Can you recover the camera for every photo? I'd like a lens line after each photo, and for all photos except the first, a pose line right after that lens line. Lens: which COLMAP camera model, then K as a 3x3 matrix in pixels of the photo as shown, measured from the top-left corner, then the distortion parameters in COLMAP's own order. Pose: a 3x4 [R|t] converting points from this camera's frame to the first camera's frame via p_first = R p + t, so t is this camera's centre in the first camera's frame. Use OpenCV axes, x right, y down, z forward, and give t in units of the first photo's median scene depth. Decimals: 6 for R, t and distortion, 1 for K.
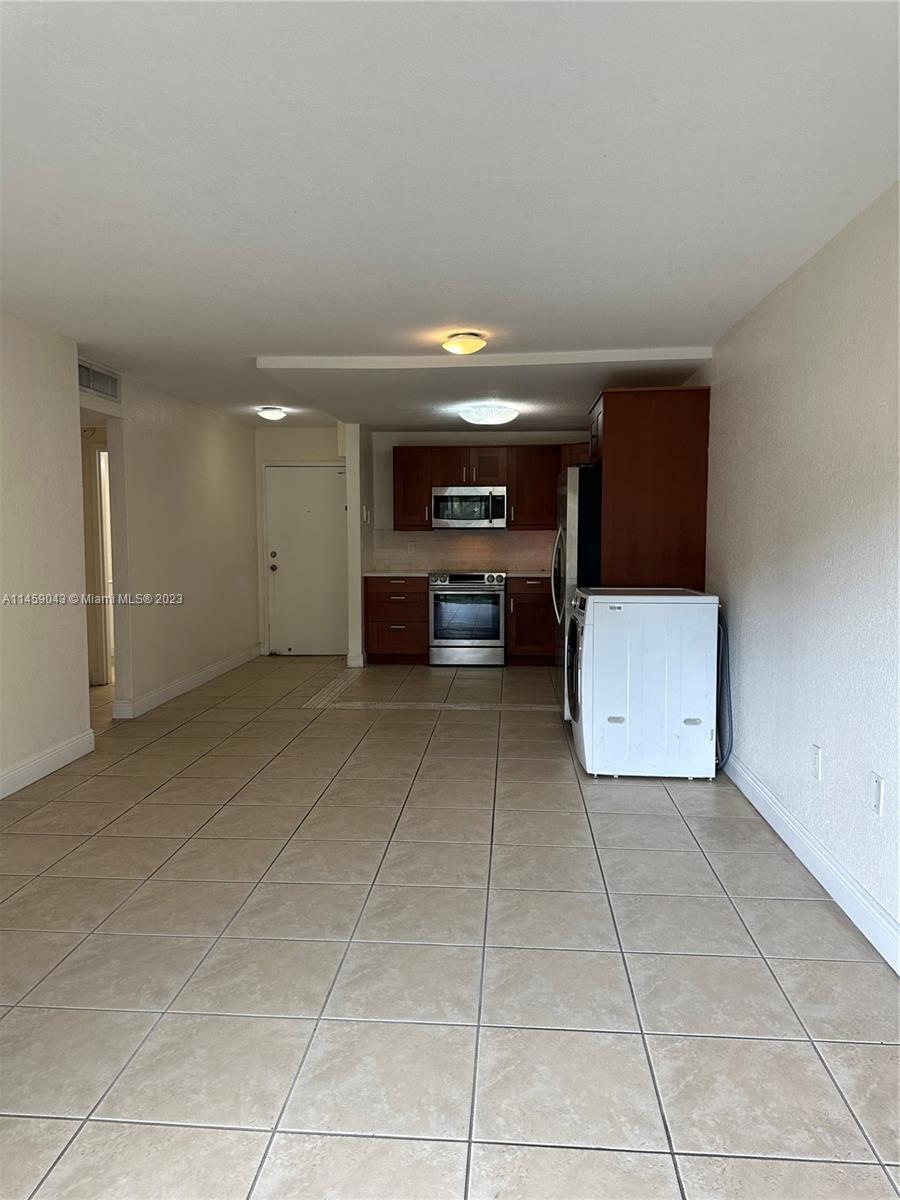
lens RADIAL K [[837.1, 0, 450.0], [0, 837.1, 600.0], [0, 0, 1]] dist [0.161960, -0.264001]
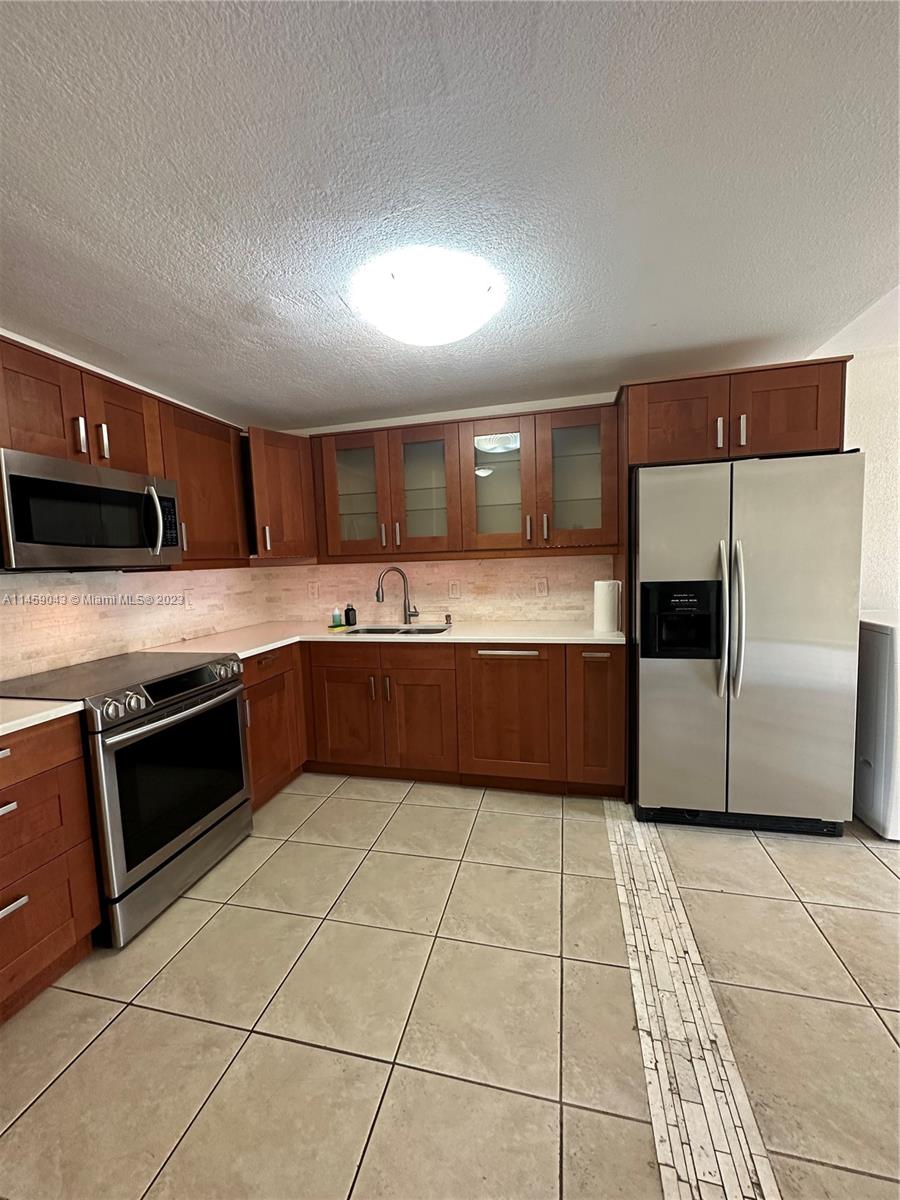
lens RADIAL K [[478.4, 0, 450.0], [0, 478.4, 600.0], [0, 0, 1]] dist [-0.001149, 0.000111]
pose [[0.150375, -0.084428, 0.985017, -0.189800], [0.117032, 0.990861, 0.067063, -0.067792], [-0.981678, 0.105194, 0.158882, 0.824399]]
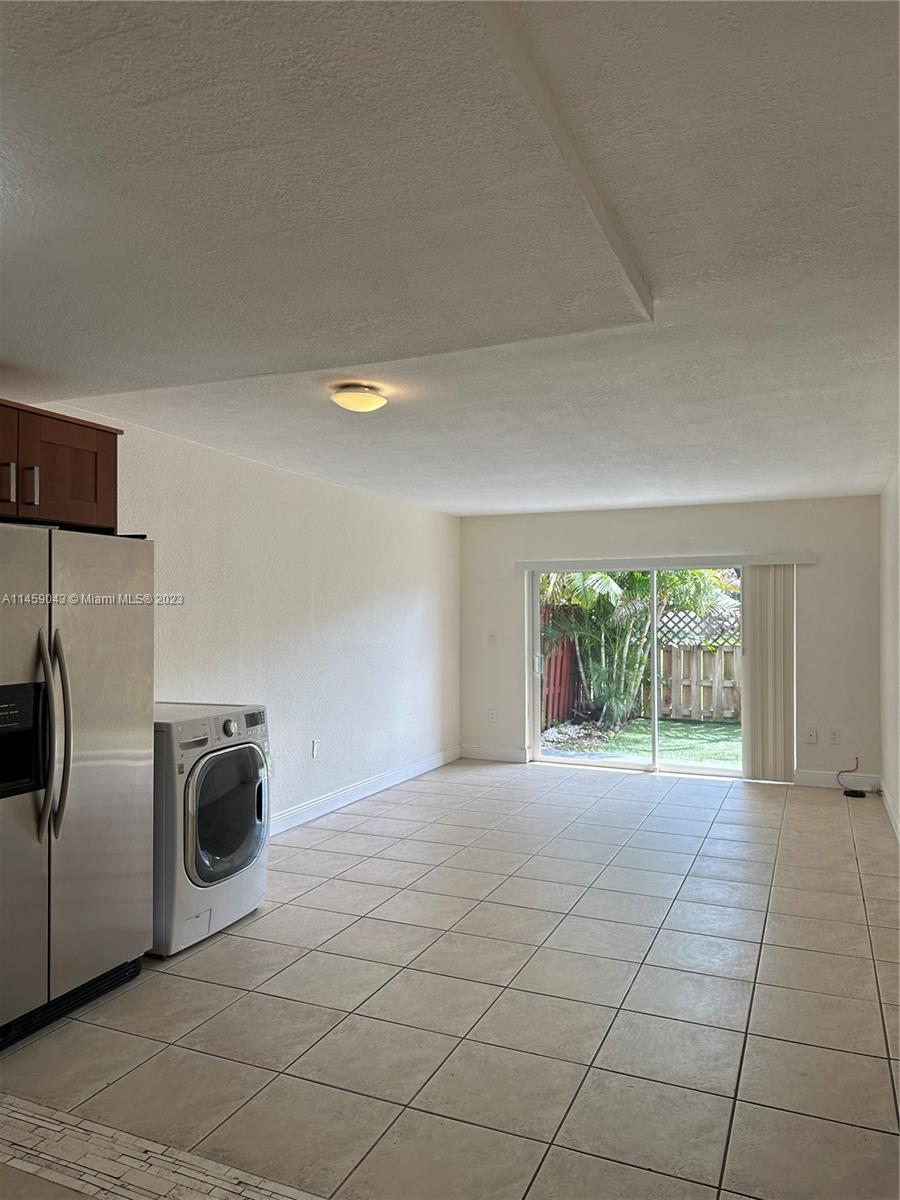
lens RADIAL K [[839.5, 0, 450.0], [0, 839.5, 600.0], [0, 0, 1]] dist [-0.002712, -0.006521]
pose [[-0.946944, 0.006319, 0.321336, -0.177798], [0.028494, 0.997520, 0.064351, -0.095284], [-0.320132, 0.070093, -0.944776, 0.989924]]
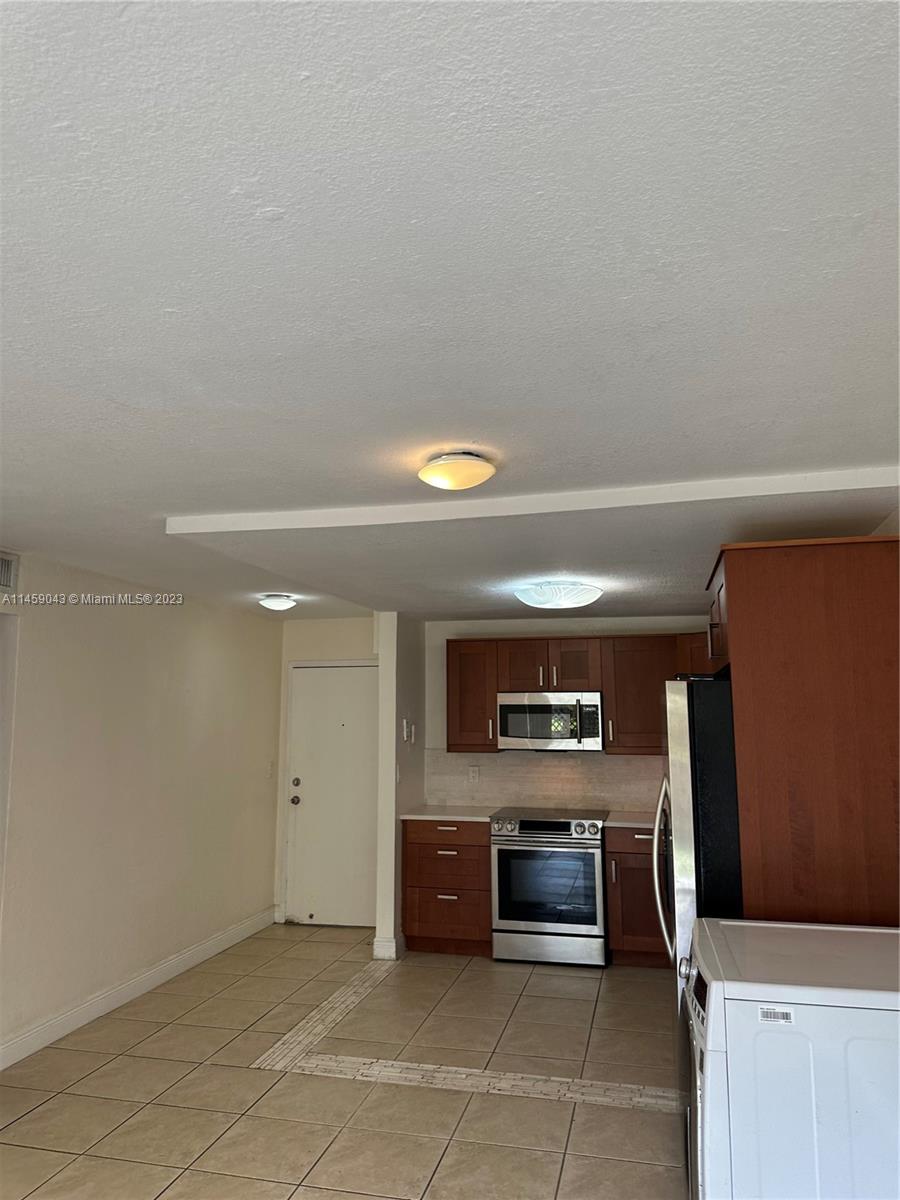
lens RADIAL K [[837.1, 0, 450.0], [0, 837.1, 600.0], [0, 0, 1]] dist [0.161960, -0.264001]
pose [[0.986980, -0.022093, -0.159317, 0.057887], [-0.013120, 0.976162, -0.216647, -0.055774], [0.160305, 0.215917, 0.963163, 0.275872]]
